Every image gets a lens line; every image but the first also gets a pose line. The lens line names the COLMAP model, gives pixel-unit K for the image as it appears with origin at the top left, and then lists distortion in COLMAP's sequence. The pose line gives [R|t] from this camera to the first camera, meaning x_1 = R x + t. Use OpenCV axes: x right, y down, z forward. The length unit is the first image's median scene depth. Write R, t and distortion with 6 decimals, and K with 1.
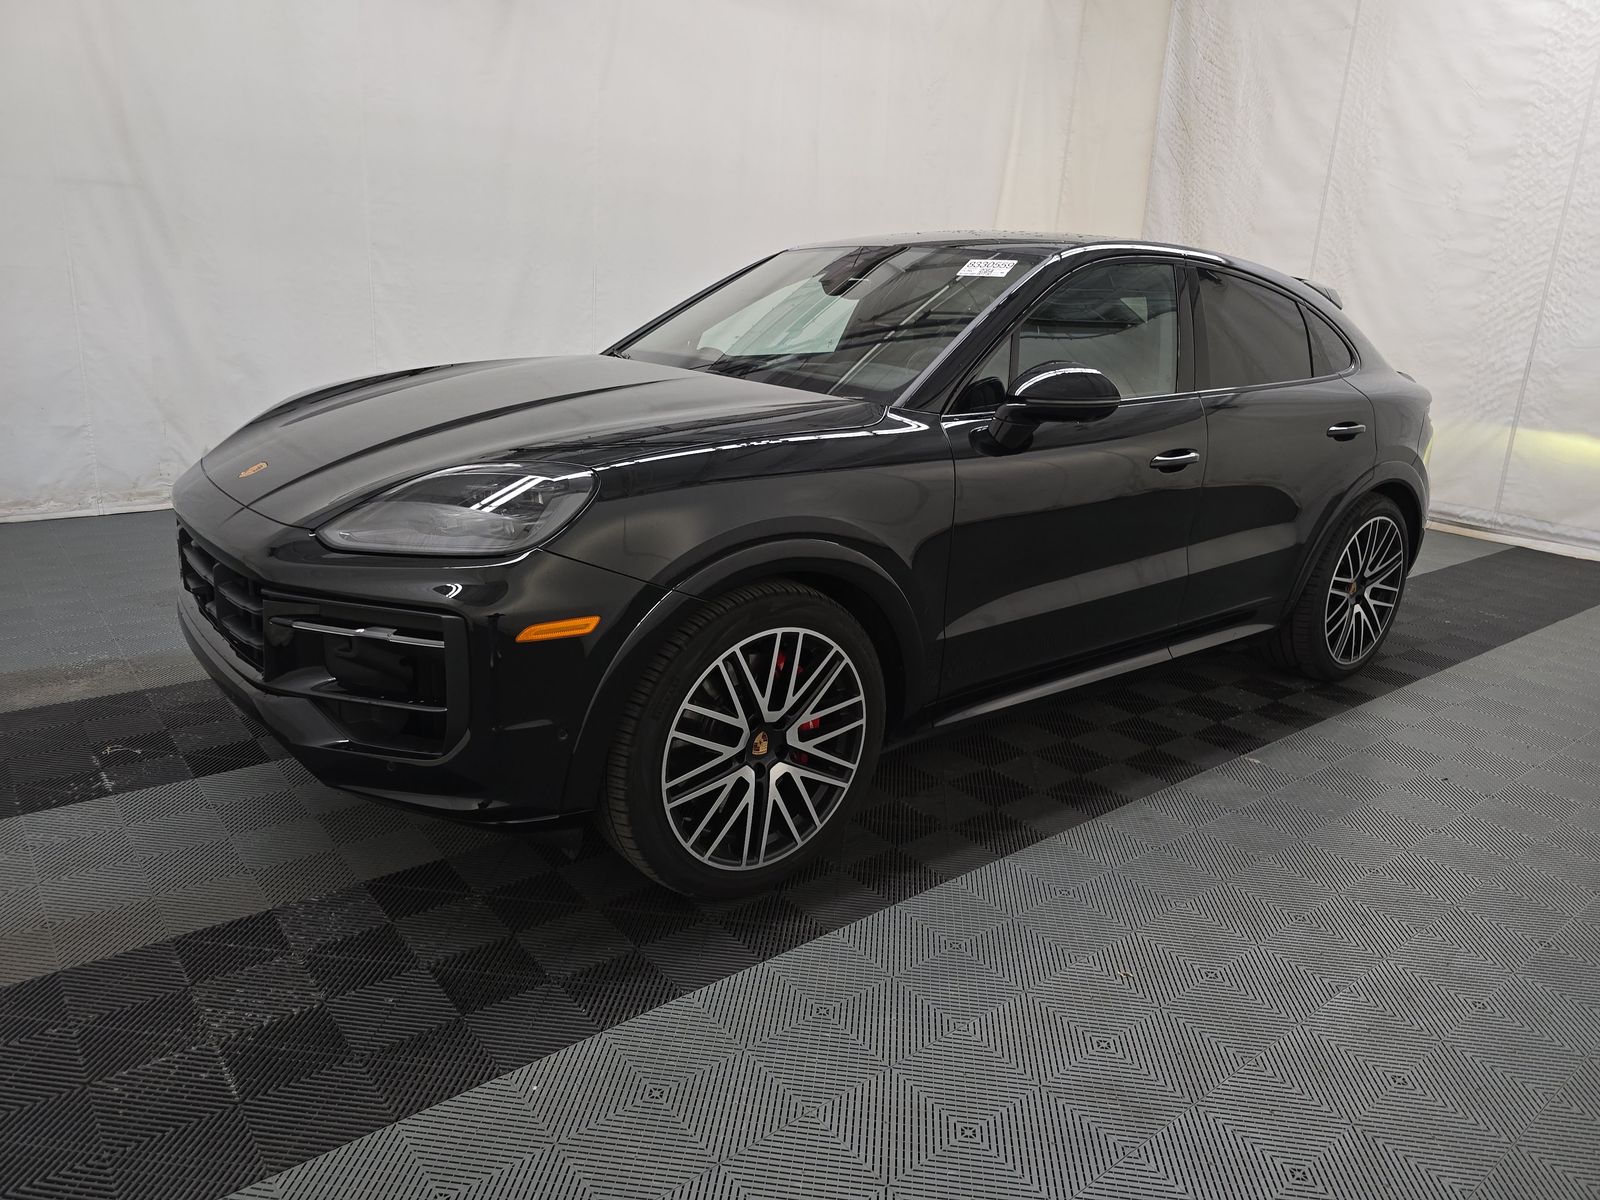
lens RADIAL K [[1069.2, 0, 795.5], [0, 1069.2, 601.3], [0, 0, 1]] dist [0.044633, -0.033526]
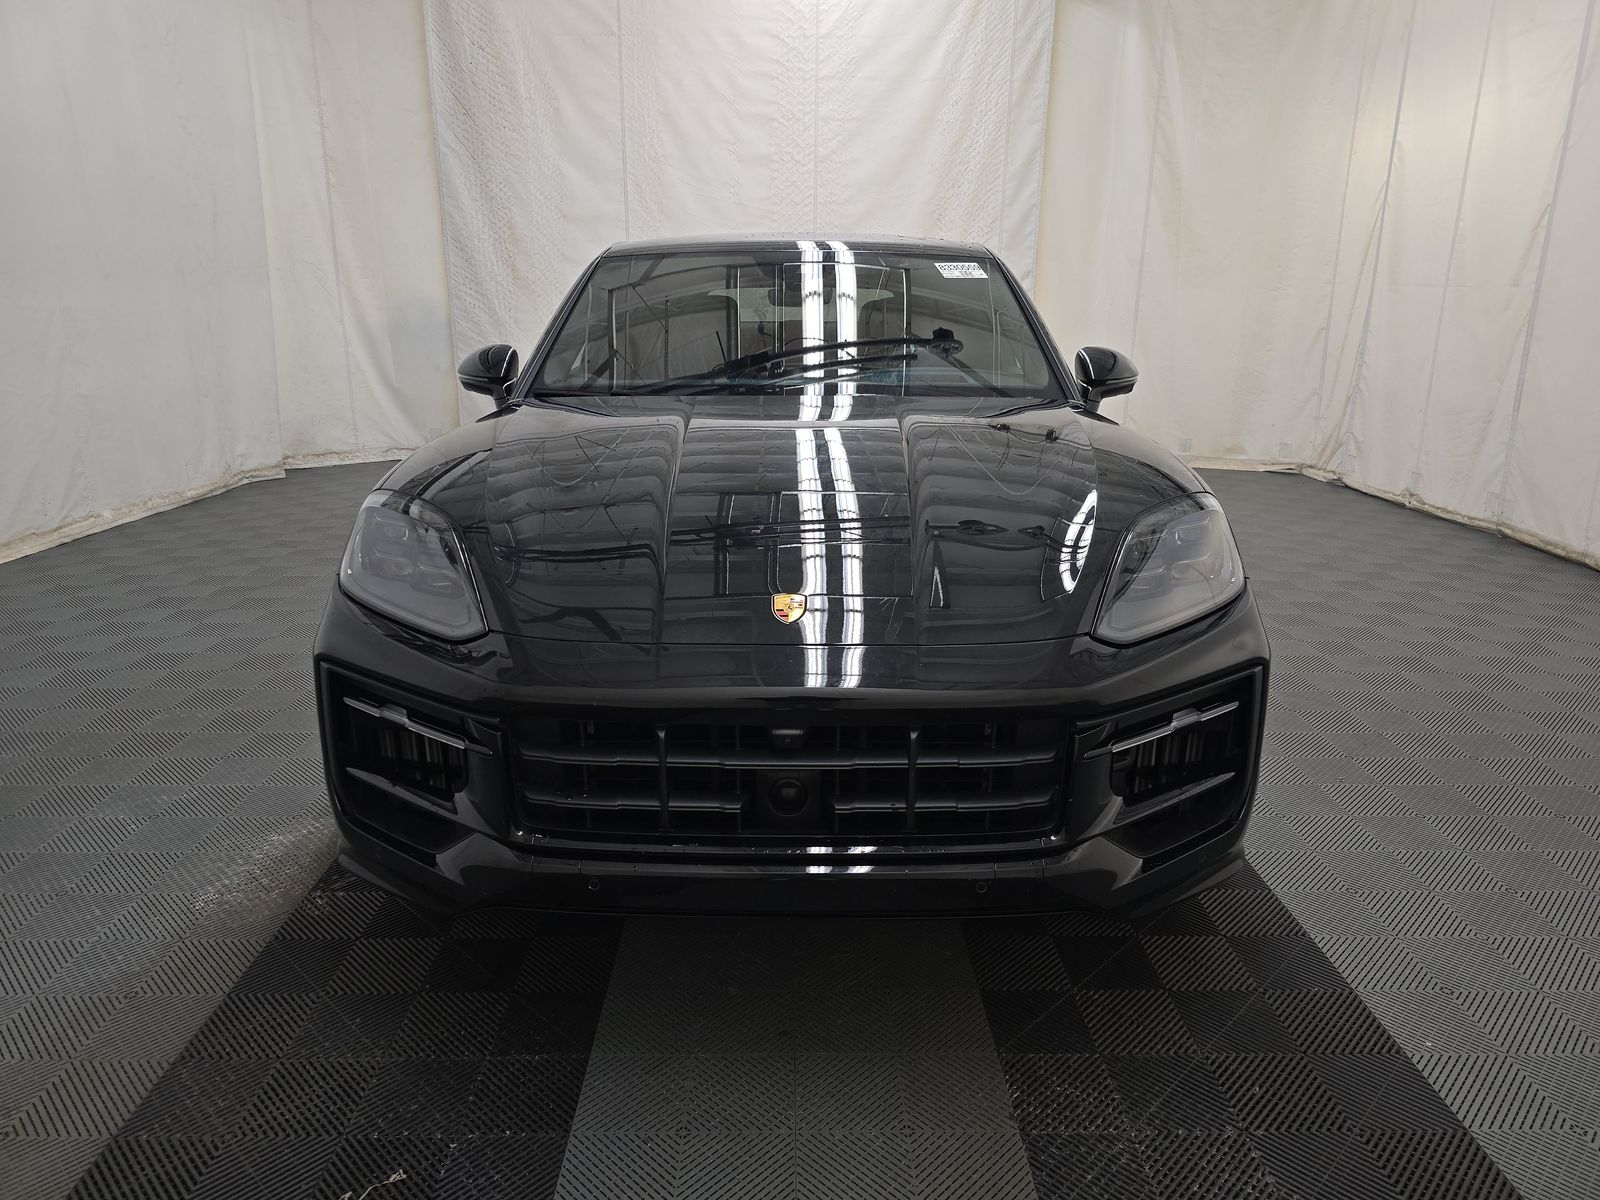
lens RADIAL K [[1069.2, 0, 795.5], [0, 1069.2, 601.3], [0, 0, 1]] dist [0.044633, -0.033526]
pose [[0.618995, -0.265655, 0.739102, -0.376953], [0.249844, 0.958777, 0.135369, -0.082149], [-0.744596, 0.100868, 0.659851, 0.204696]]
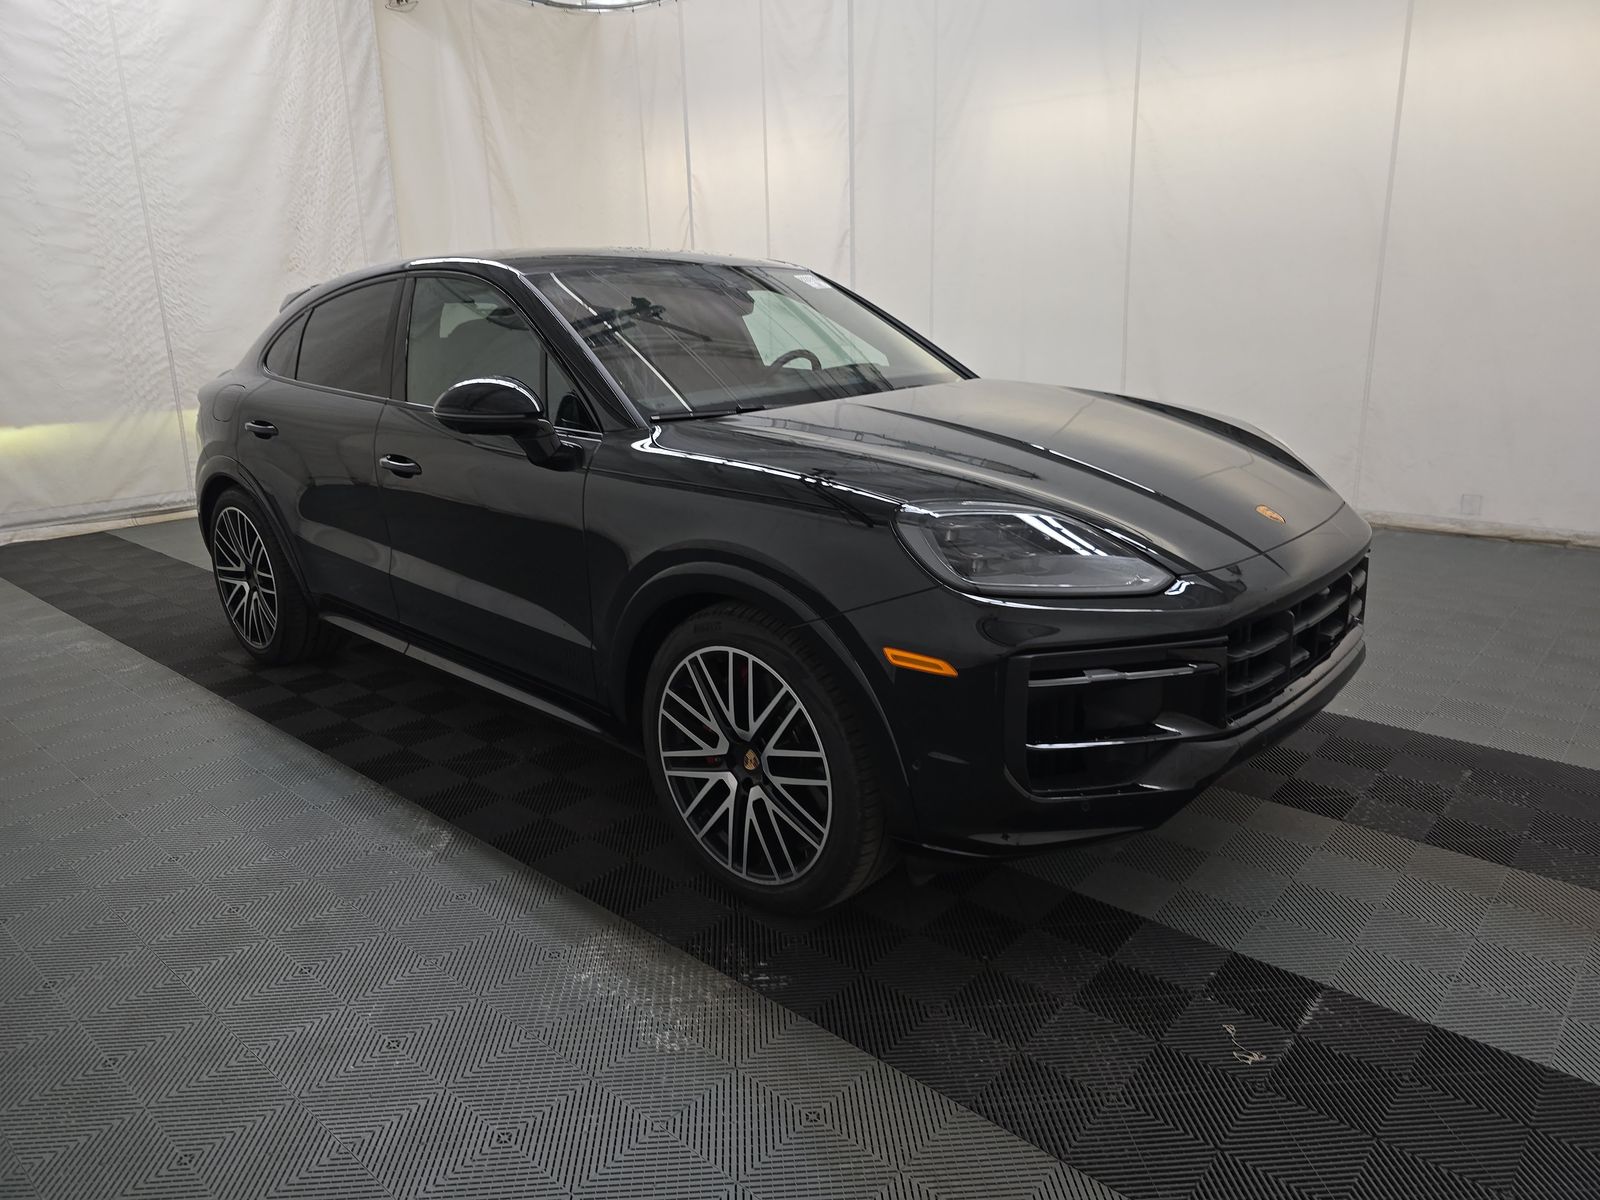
lens RADIAL K [[1069.2, 0, 795.5], [0, 1069.2, 601.3], [0, 0, 1]] dist [0.044633, -0.033526]
pose [[-0.165782, -0.321887, 0.932151, -0.515843], [0.299161, 0.884272, 0.358560, -0.201132], [-0.939691, 0.338306, -0.050300, 0.558898]]
